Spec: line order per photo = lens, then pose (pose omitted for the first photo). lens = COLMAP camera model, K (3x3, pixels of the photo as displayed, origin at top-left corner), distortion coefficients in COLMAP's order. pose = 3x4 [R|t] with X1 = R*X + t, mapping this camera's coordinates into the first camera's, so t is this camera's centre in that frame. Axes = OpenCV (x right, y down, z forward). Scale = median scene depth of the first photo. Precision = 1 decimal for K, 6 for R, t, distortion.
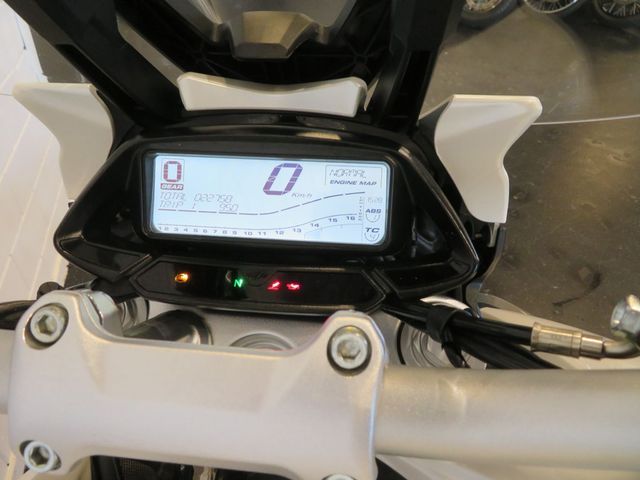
lens RADIAL K [[458.5, 0, 320.3], [0, 458.5, 237.2], [0, 0, 1]] dist [-0.009109, -0.002310]
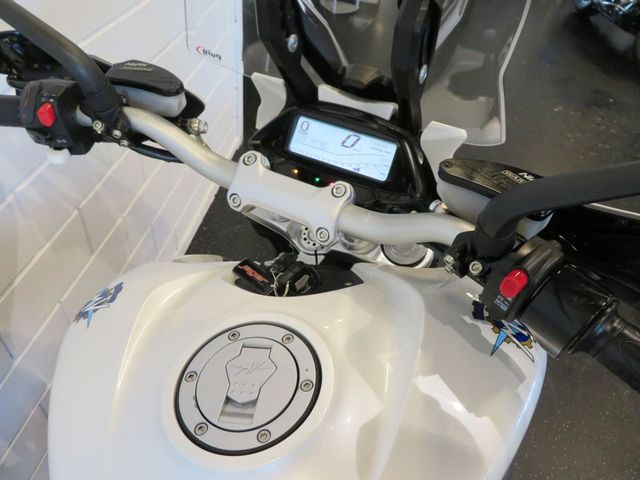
lens RADIAL K [[458.5, 0, 320.3], [0, 458.5, 237.2], [0, 0, 1]] dist [-0.009109, -0.002310]
pose [[0.925309, 0.294260, -0.239193, 0.439615], [-0.292279, 0.955295, 0.044553, 0.254656], [0.241610, 0.028685, 0.969949, -1.127190]]
